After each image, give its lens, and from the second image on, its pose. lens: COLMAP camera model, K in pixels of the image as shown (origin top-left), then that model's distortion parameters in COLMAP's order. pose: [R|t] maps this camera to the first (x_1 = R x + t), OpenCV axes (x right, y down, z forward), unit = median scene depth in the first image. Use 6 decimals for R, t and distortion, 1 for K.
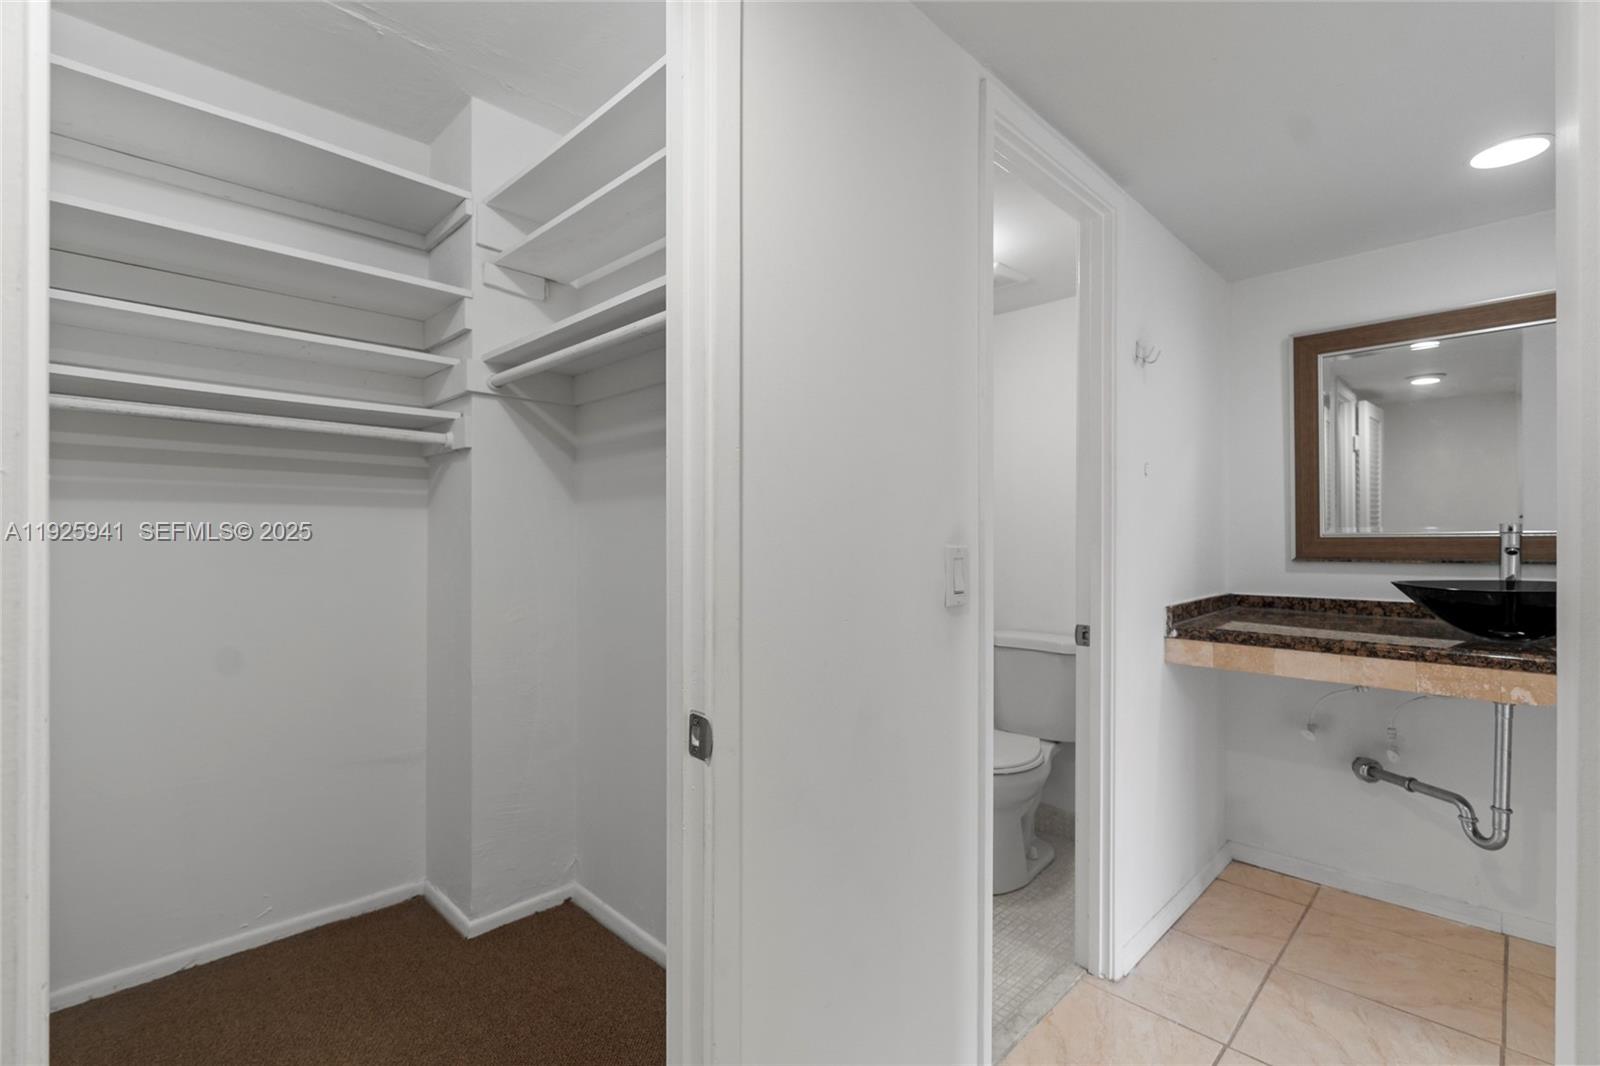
lens RADIAL K [[724.9, 0, 807.0], [0, 724.9, 529.4], [0, 0, 1]] dist [-0.009787, 0.003413]
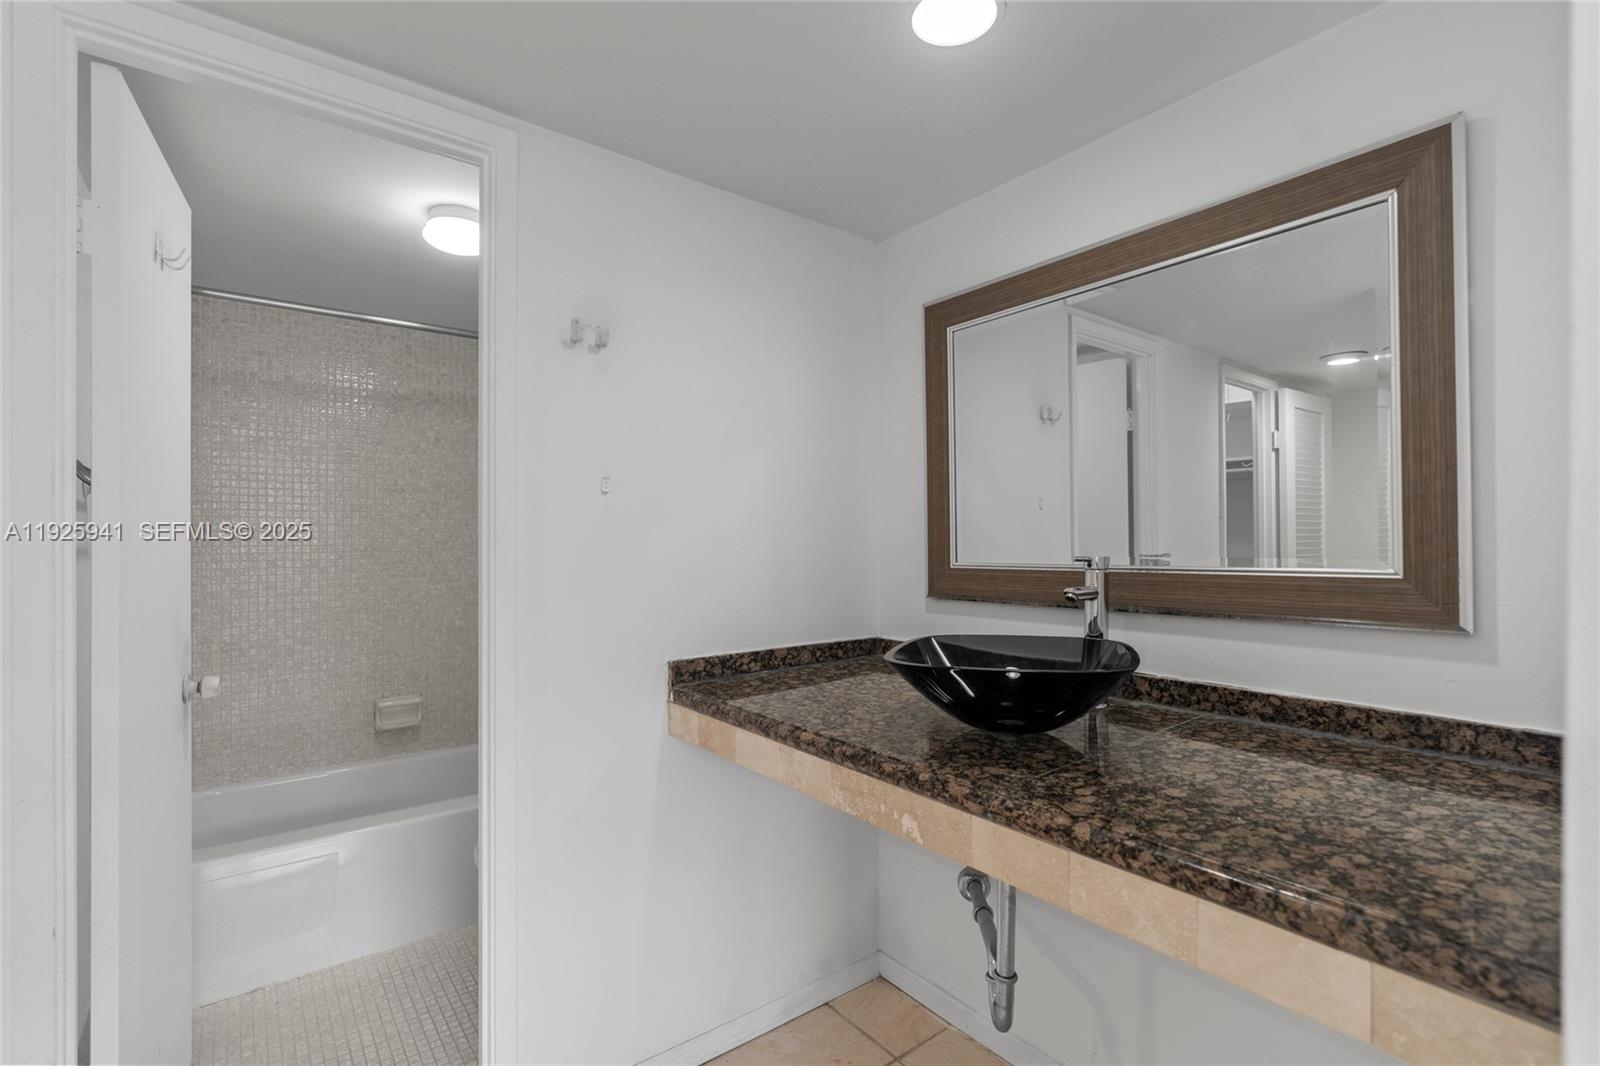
lens RADIAL K [[724.9, 0, 798.8], [0, 724.9, 536.5], [0, 0, 1]] dist [-0.009787, 0.003413]
pose [[0.992302, -0.006999, -0.123646, 0.648237], [0.006917, 0.999975, -0.001087, -0.022001], [0.123651, 0.000223, 0.992326, 0.222489]]
